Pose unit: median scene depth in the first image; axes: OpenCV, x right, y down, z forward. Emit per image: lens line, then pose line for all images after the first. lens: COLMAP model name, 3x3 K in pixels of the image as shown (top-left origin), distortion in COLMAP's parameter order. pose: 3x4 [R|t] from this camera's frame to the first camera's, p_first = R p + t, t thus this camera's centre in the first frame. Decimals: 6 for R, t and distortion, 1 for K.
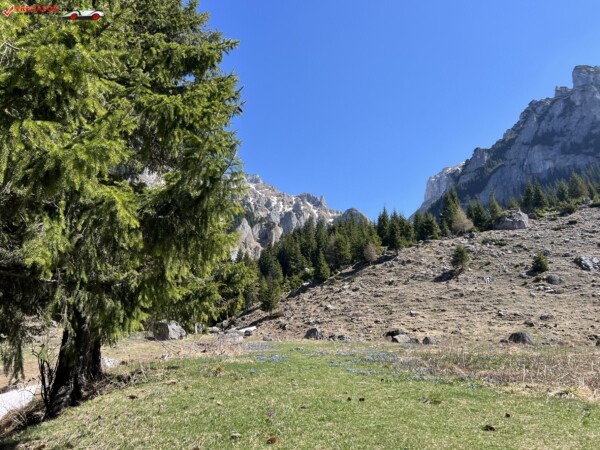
lens RADIAL K [[450.6, 0, 300.0], [0, 450.6, 225.0], [0, 0, 1]] dist [0.092794, -0.123284]
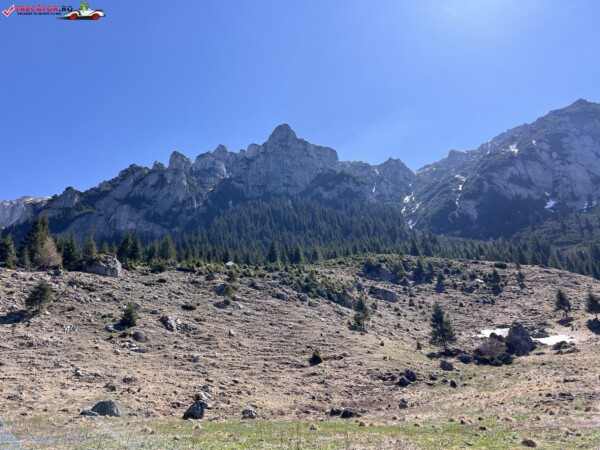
lens RADIAL K [[450.9, 0, 300.0], [0, 450.9, 225.0], [0, 0, 1]] dist [0.036163, -0.037744]
pose [[0.607291, 0.290878, 0.739316, 0.005461], [-0.207660, 0.956332, -0.205684, 0.020670], [-0.766860, -0.028616, 0.641176, 0.142265]]
